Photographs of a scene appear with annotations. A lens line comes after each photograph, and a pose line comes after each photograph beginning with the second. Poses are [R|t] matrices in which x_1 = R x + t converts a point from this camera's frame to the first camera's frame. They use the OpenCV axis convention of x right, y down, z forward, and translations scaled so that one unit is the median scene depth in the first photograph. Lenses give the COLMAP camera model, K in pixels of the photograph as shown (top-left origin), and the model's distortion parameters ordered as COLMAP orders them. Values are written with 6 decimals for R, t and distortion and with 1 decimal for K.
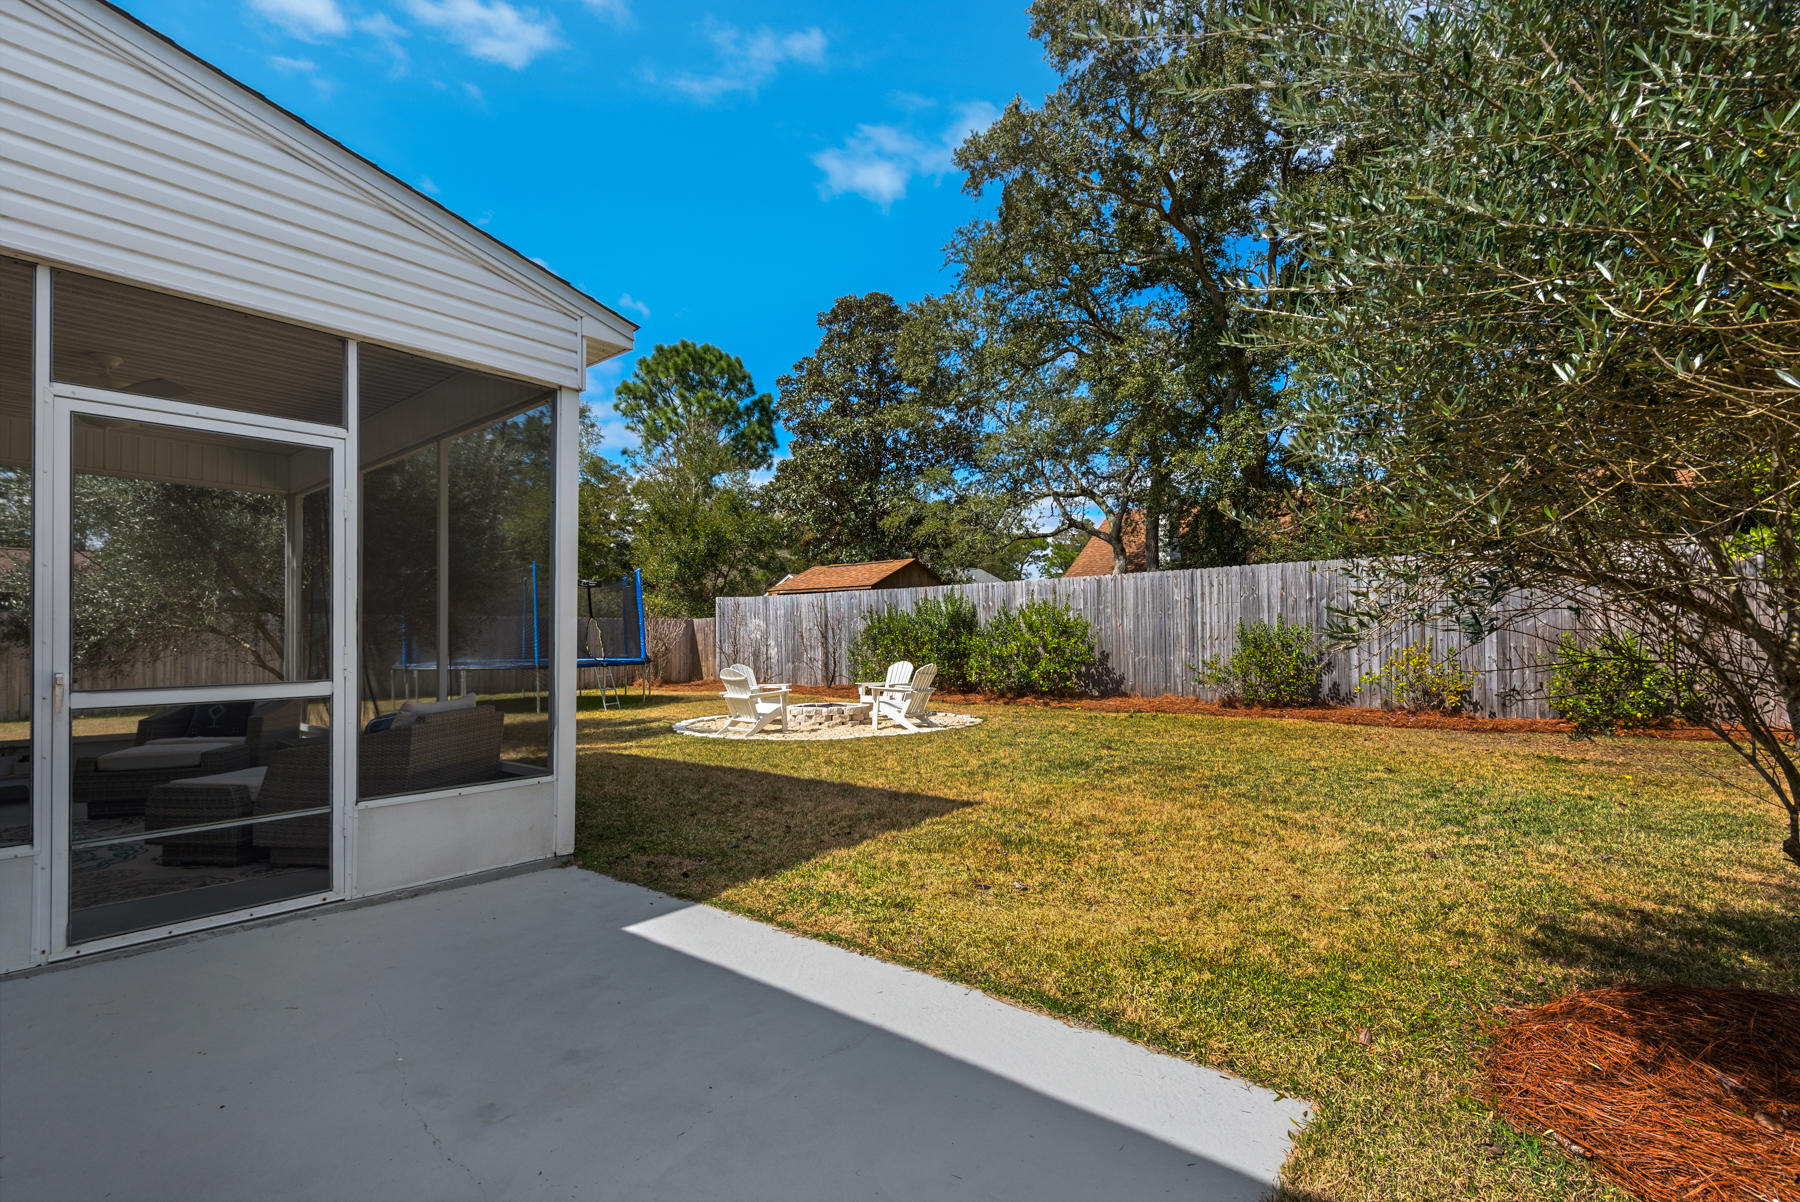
lens RADIAL K [[809.8, 0, 890.5], [0, 809.8, 622.2], [0, 0, 1]] dist [0.023384, -0.010748]
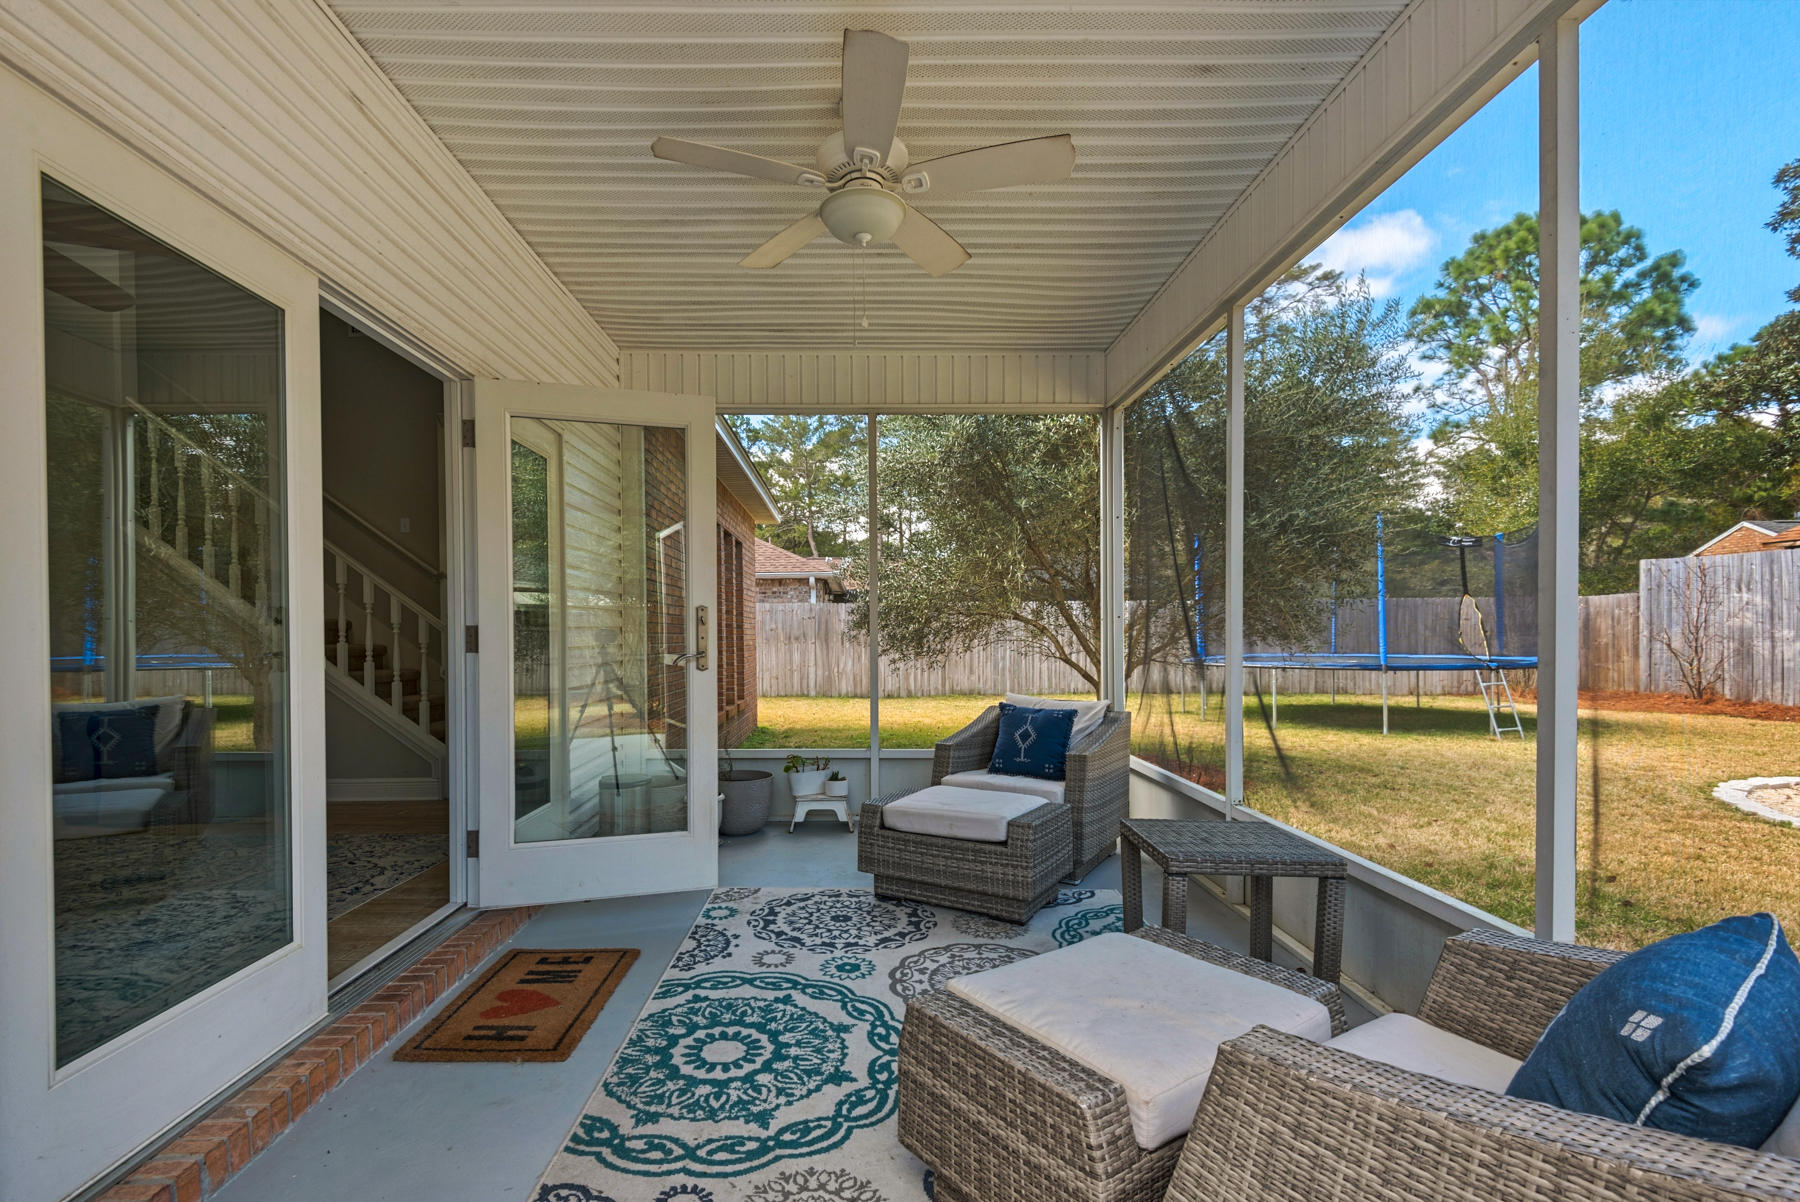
lens RADIAL K [[809.8, 0, 843.6], [0, 809.8, 633.2], [0, 0, 1]] dist [0.023384, -0.010748]
pose [[0.622209, 0.009090, -0.782798, -0.165600], [0.014824, 0.999616, 0.023391, 0.003719], [0.782711, -0.026158, 0.621836, 0.197717]]
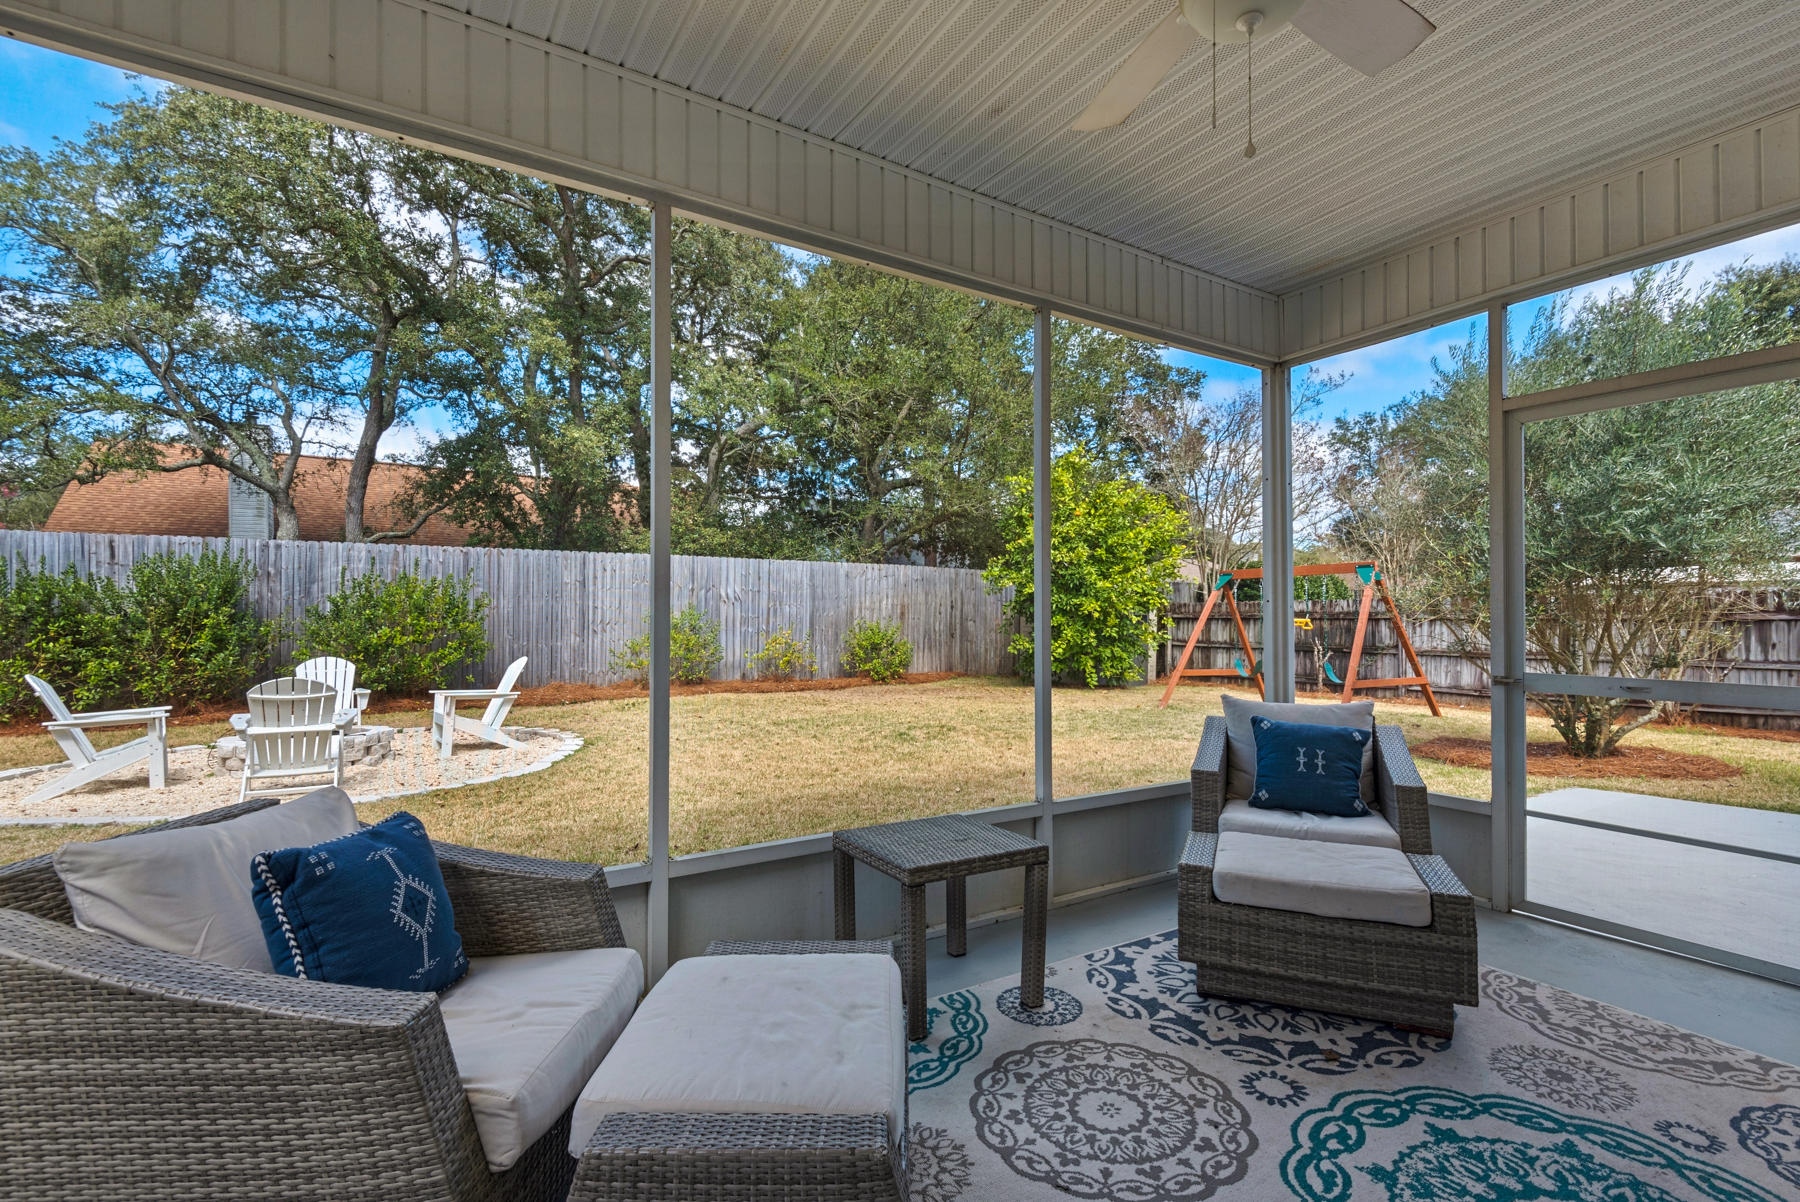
lens RADIAL K [[809.8, 0, 891.2], [0, 809.8, 601.1], [0, 0, 1]] dist [0.023384, -0.010748]
pose [[0.322009, 0.027153, 0.946347, -0.380126], [-0.024696, 0.999489, -0.020274, 0.003941], [-0.946414, -0.016843, 0.322515, 0.294316]]
